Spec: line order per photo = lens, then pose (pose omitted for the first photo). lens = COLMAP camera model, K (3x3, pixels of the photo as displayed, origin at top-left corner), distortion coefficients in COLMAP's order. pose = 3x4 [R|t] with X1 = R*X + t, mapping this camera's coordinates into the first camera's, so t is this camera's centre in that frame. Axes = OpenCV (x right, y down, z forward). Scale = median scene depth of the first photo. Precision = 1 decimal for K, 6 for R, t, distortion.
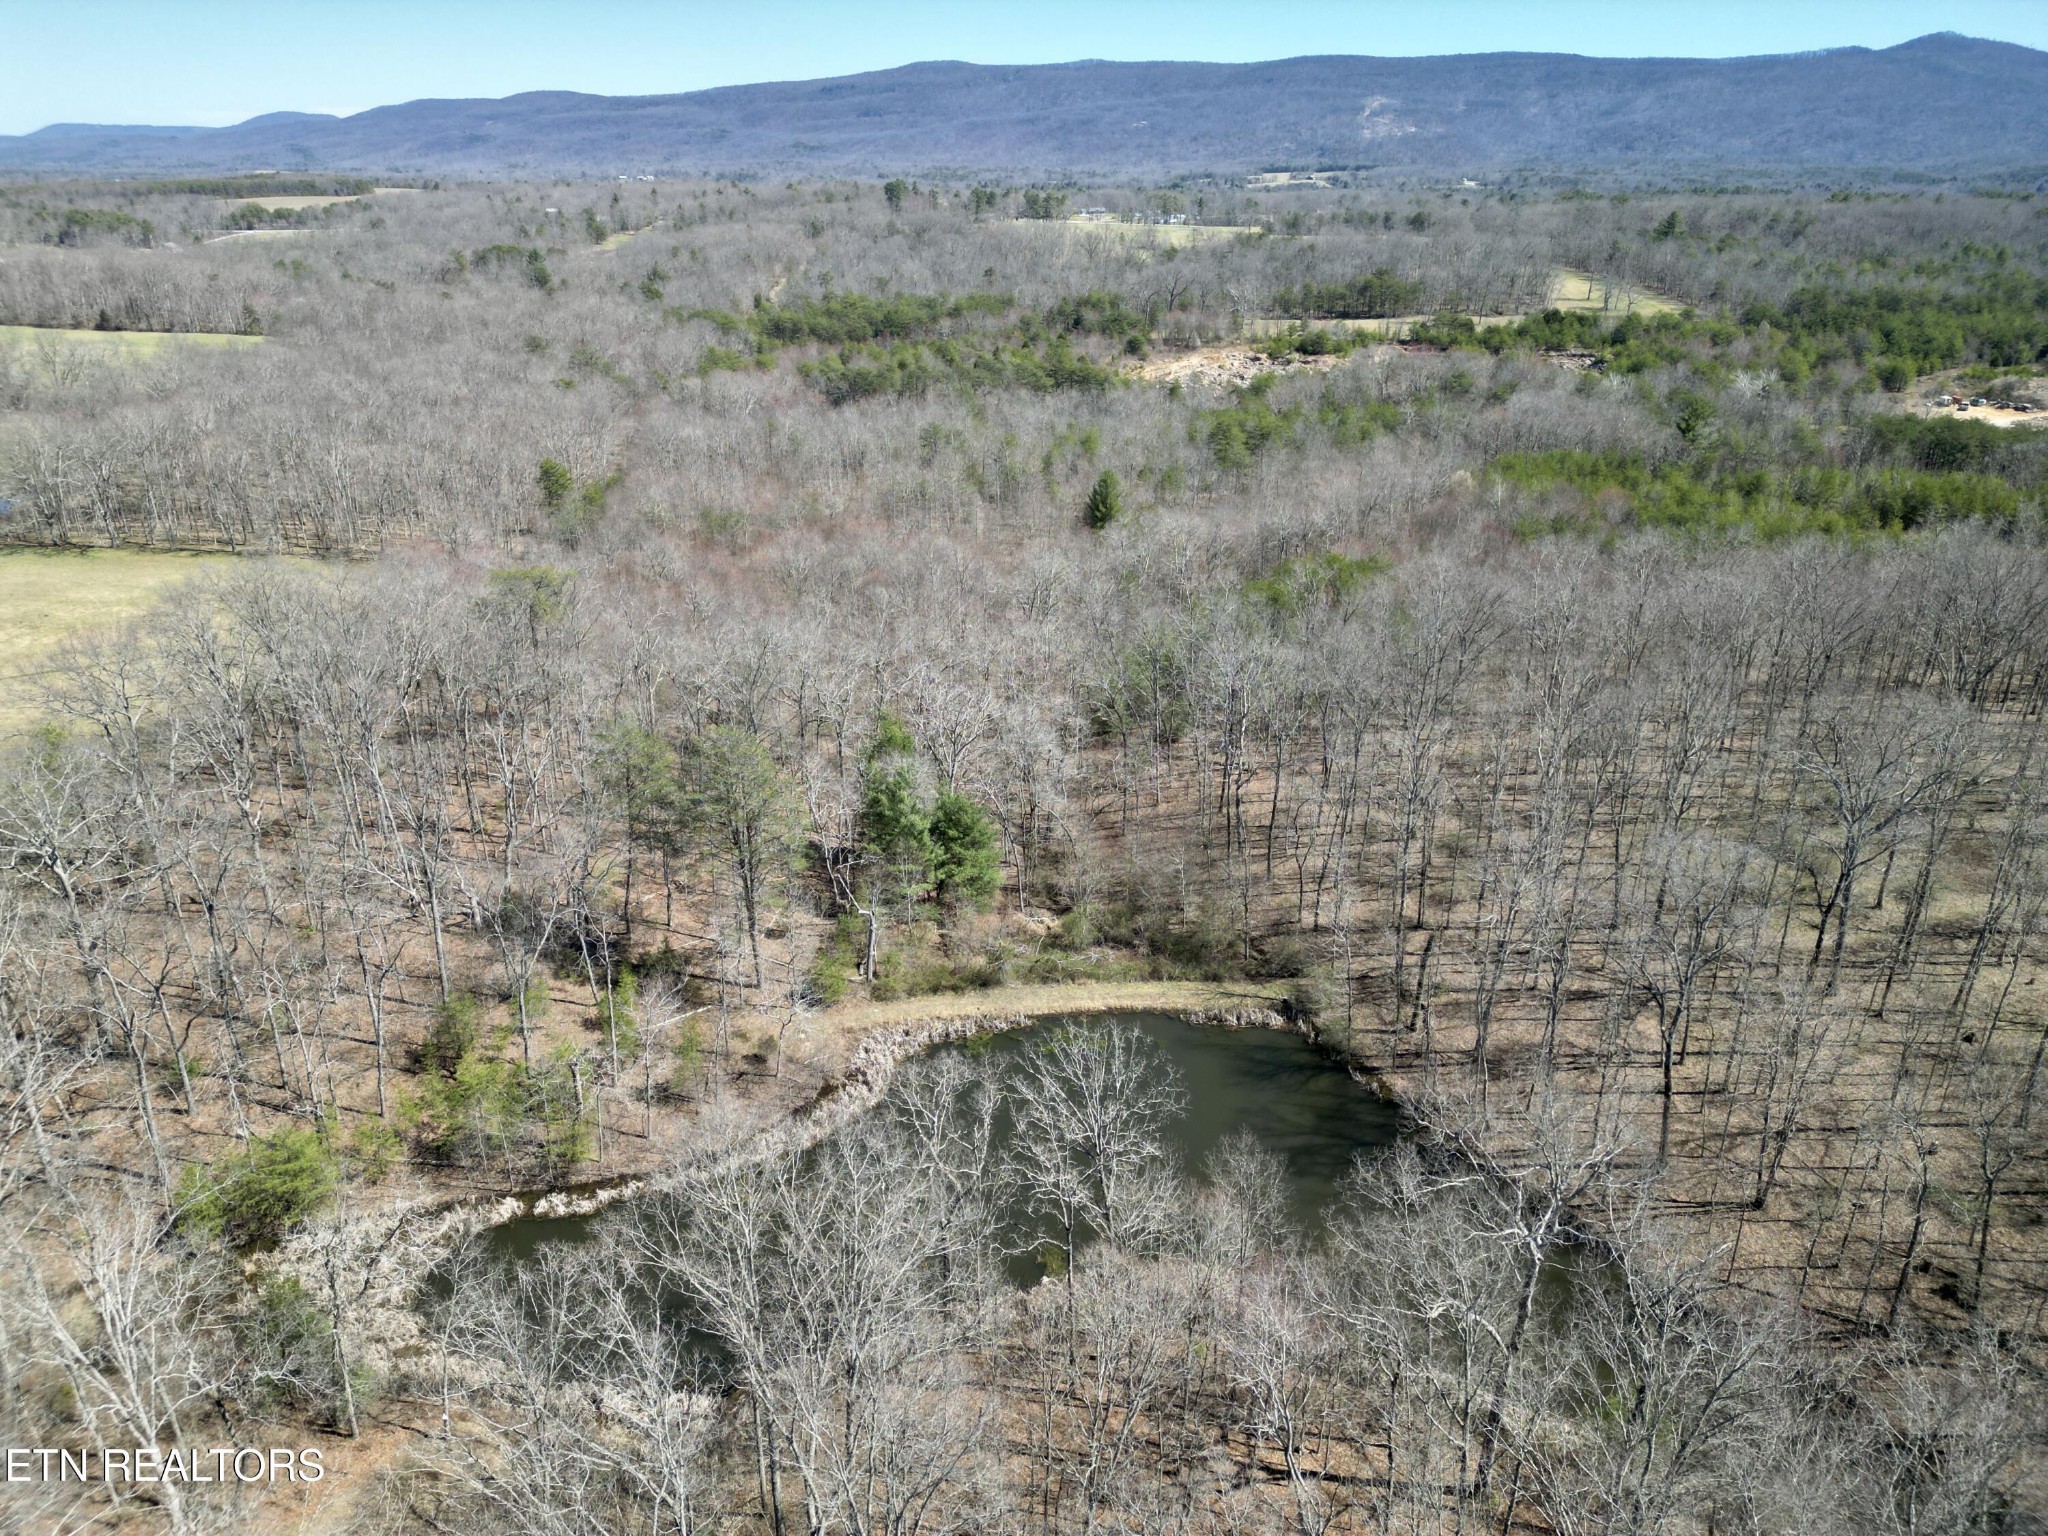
lens RADIAL K [[1420.4, 0, 1024.0], [0, 1420.4, 768.0], [0, 0, 1]] dist [0.061272, -0.049773]
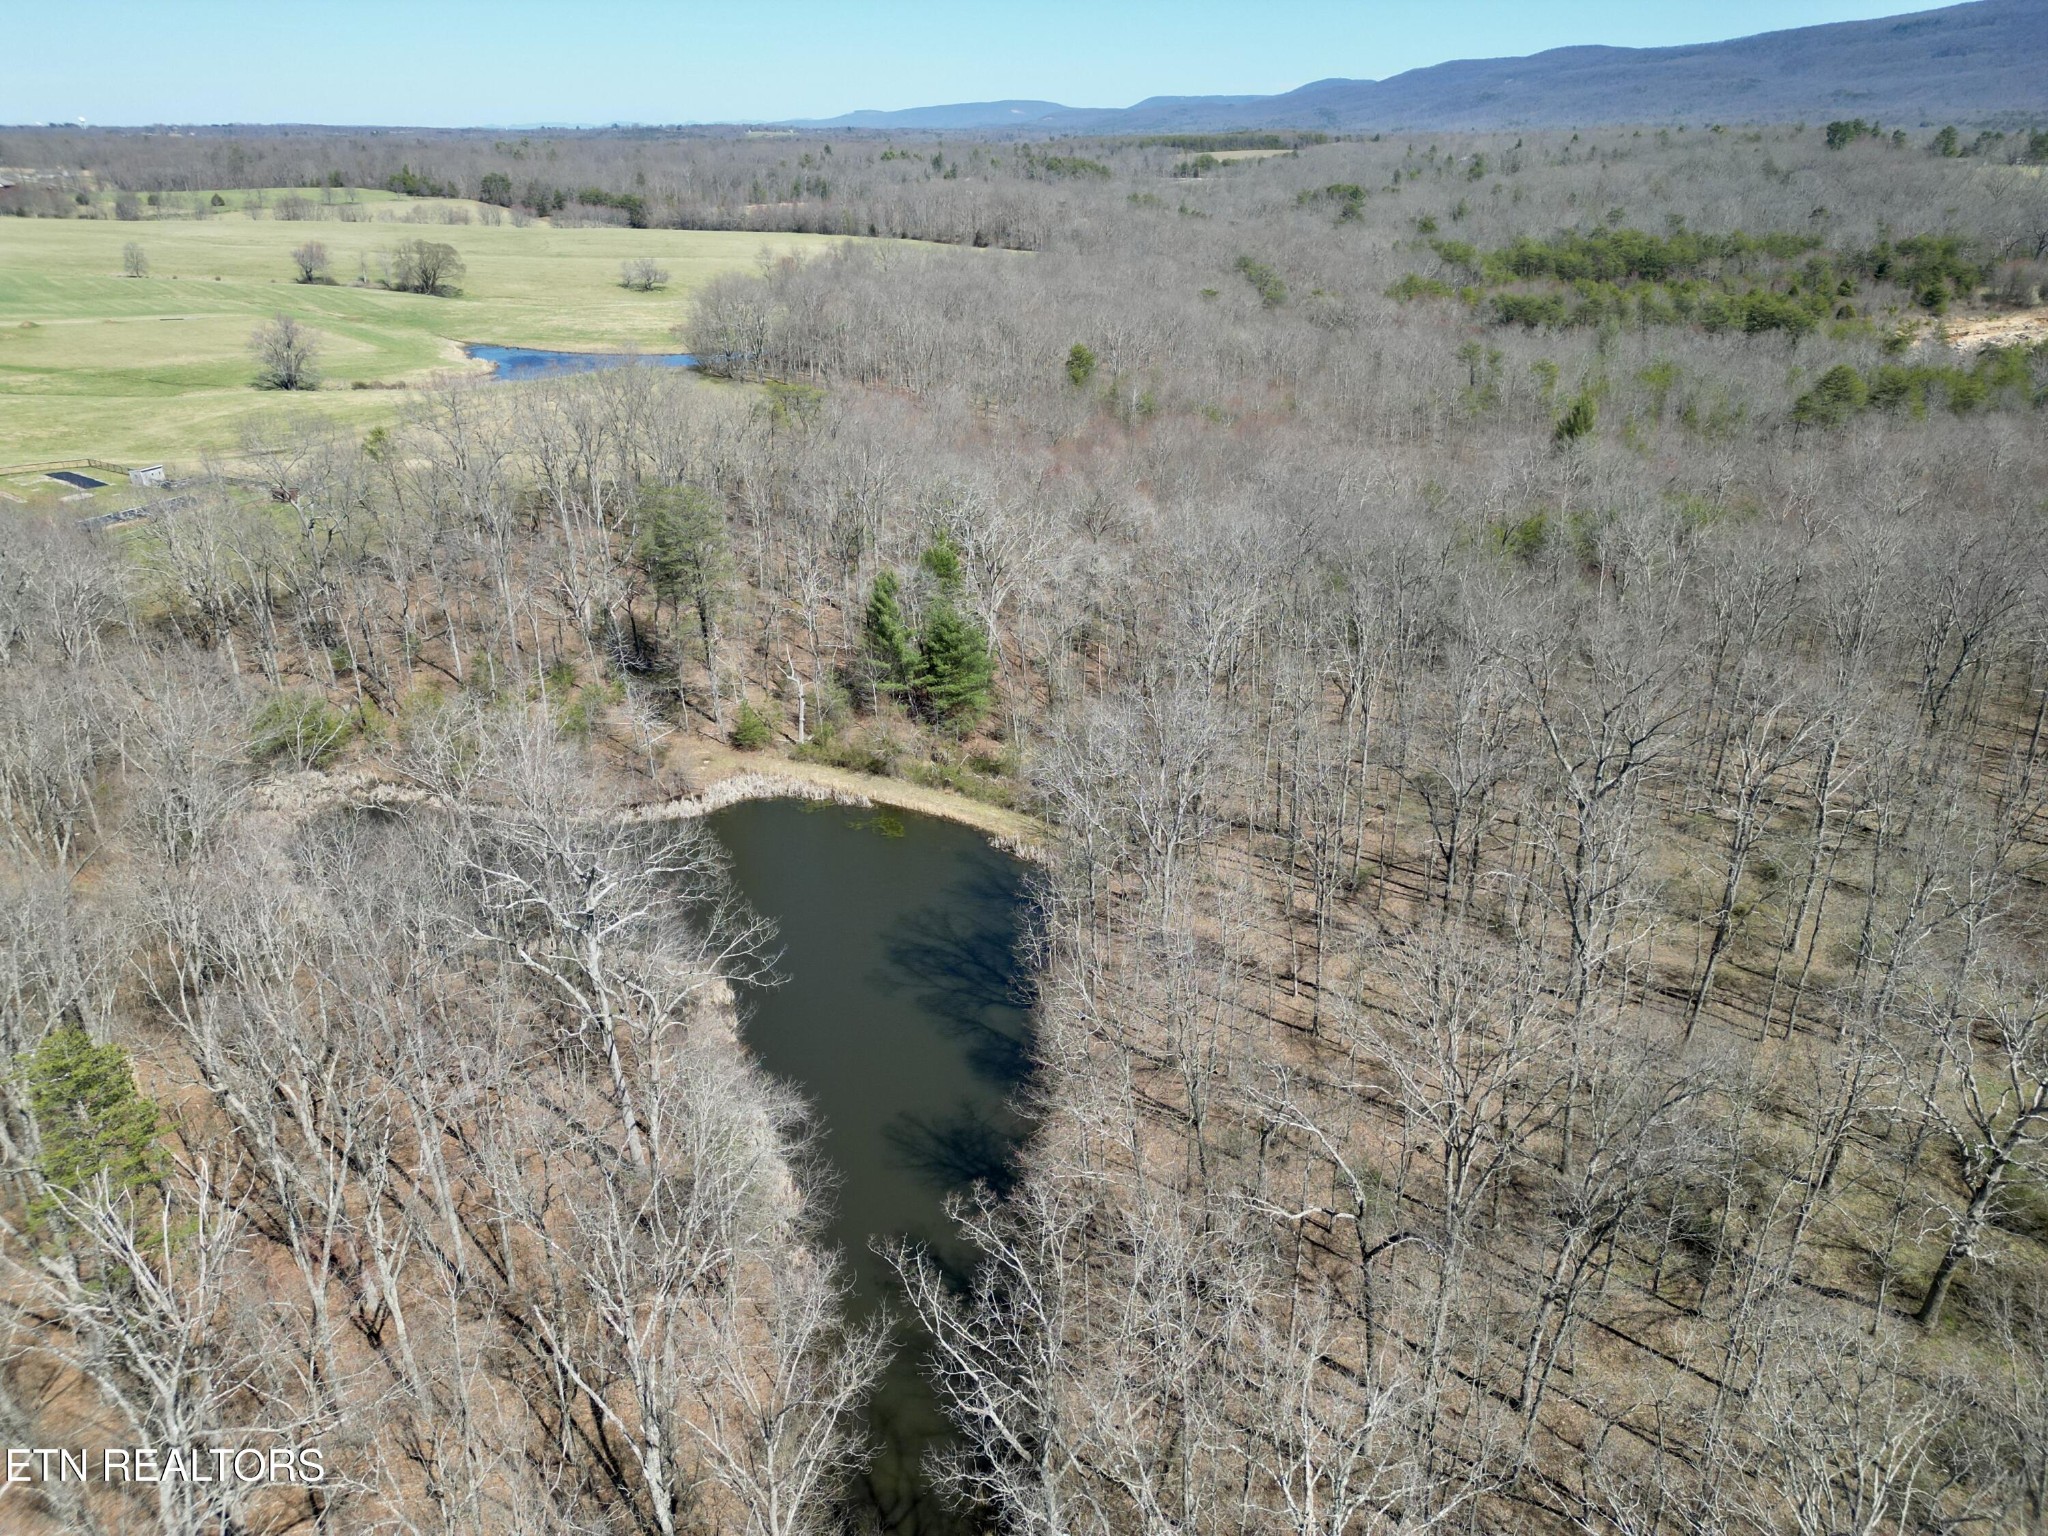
lens RADIAL K [[1416.3, 0, 1024.0], [0, 1416.3, 768.0], [0, 0, 1]] dist [0.081453, -0.079295]
pose [[0.805235, 0.237332, -0.543387, 0.209799], [-0.225143, 0.970151, 0.090093, 0.008369], [0.548549, 0.049794, 0.834634, 0.048987]]
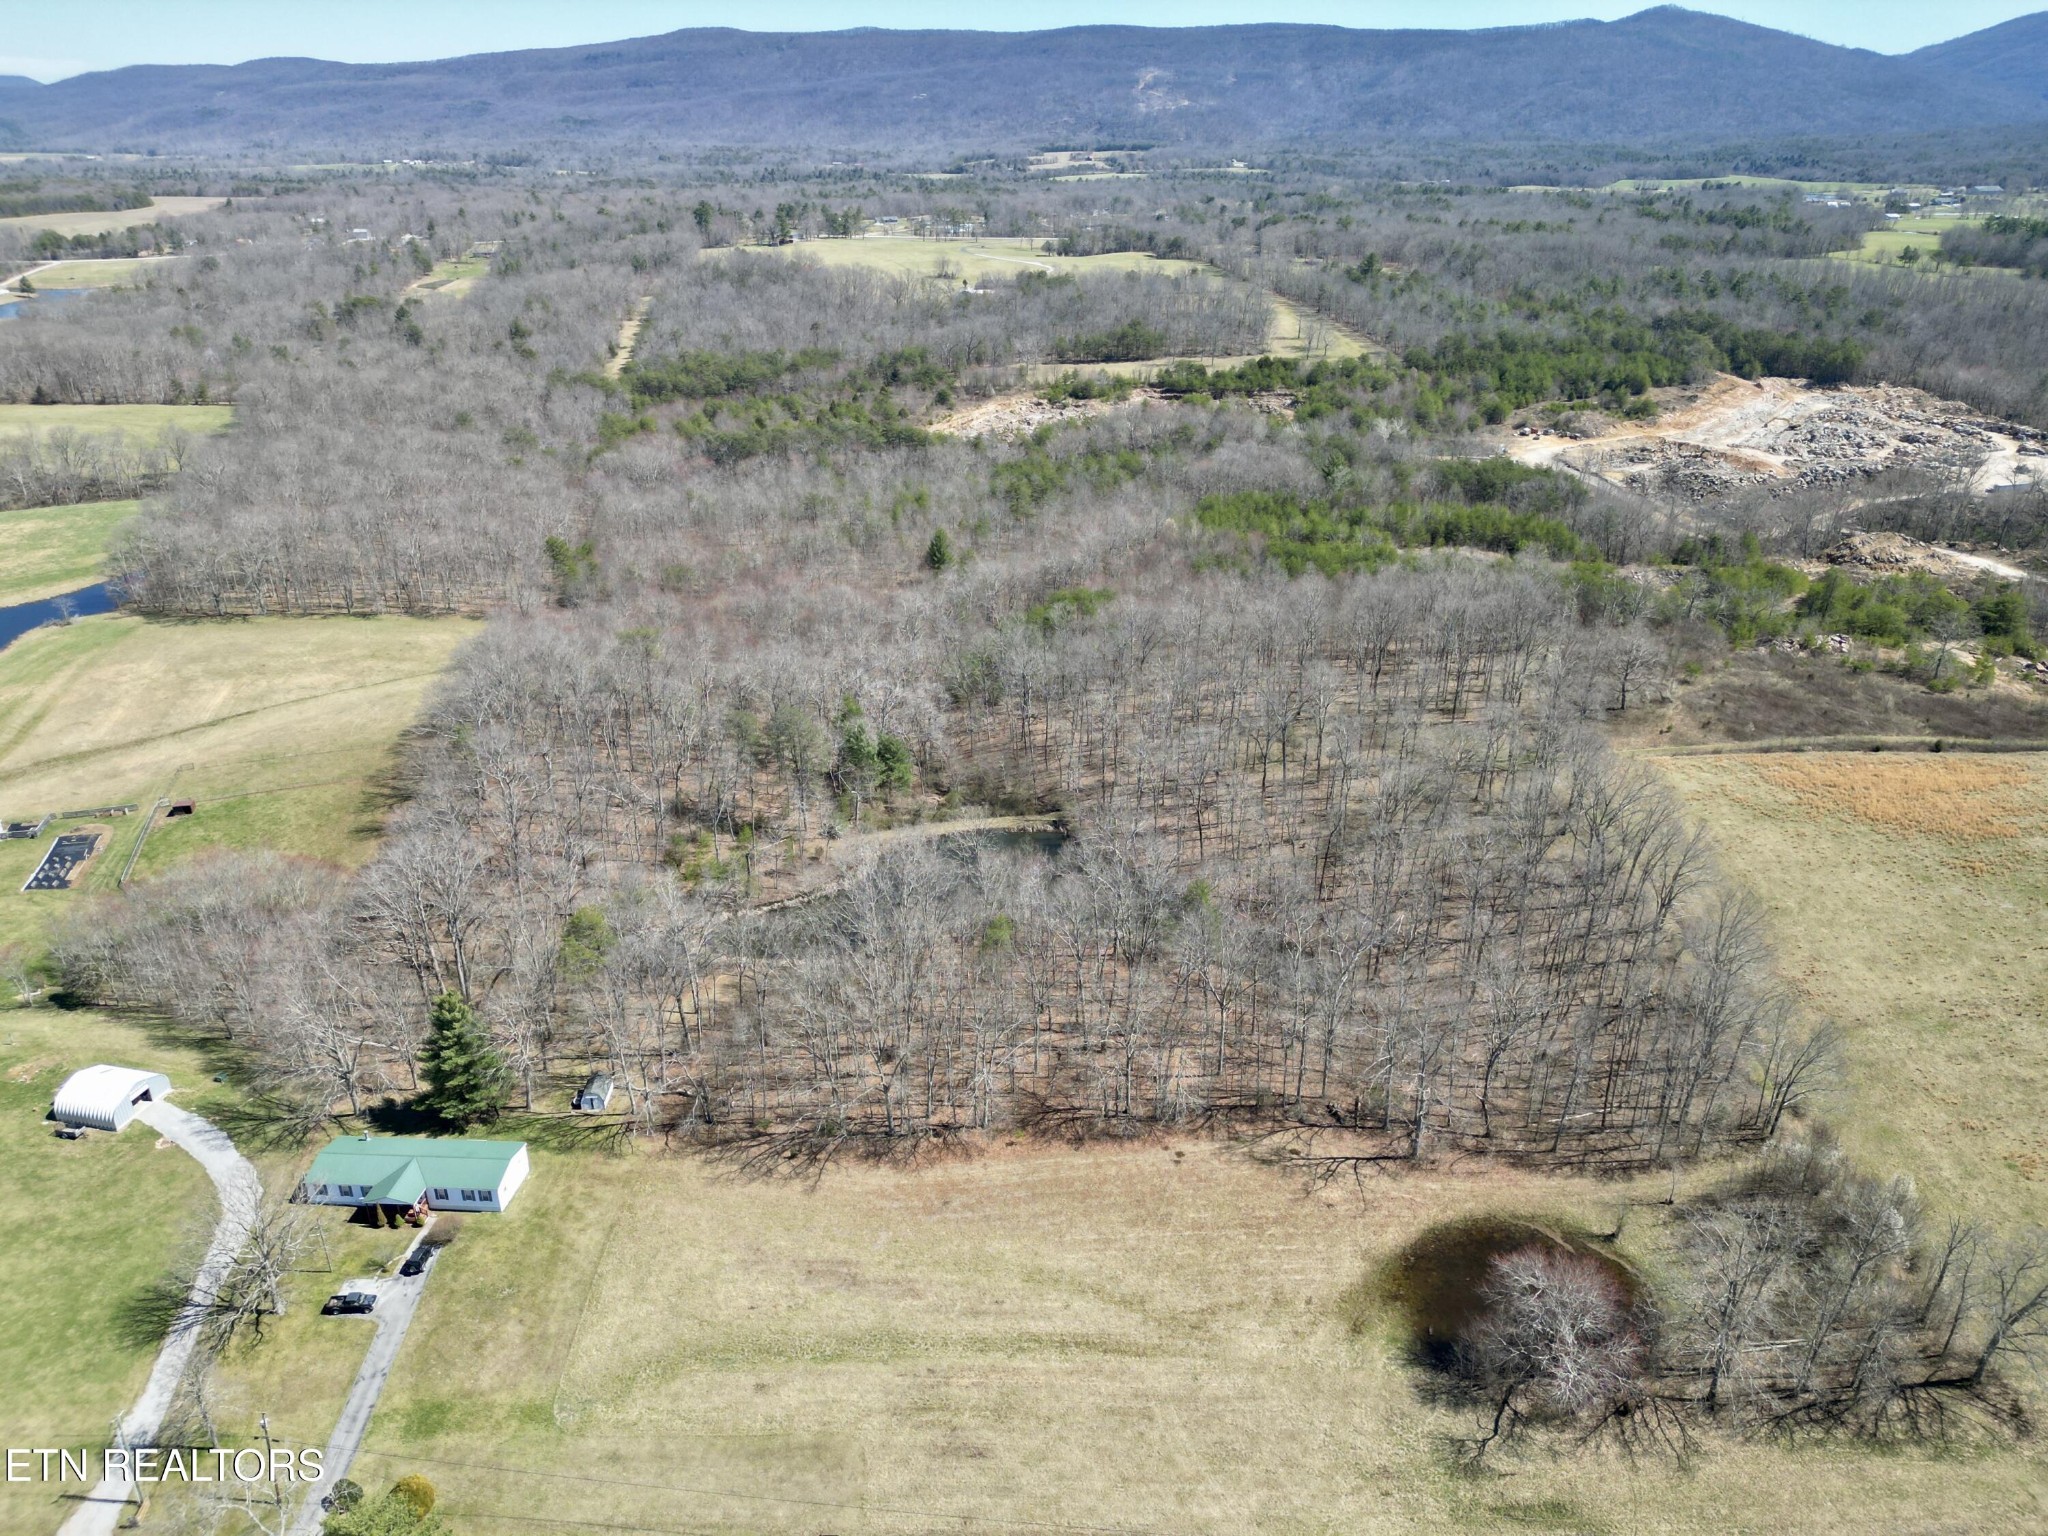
lens RADIAL K [[1458.0, 0, 1022.6], [0, 1458.0, 781.1], [0, 0, 1]] dist [0.070615, -0.062775]
pose [[0.990448, -0.064159, 0.122051, -0.039800], [0.061149, 0.997729, 0.028250, 0.012353], [-0.123586, -0.020517, 0.992122, -0.365166]]
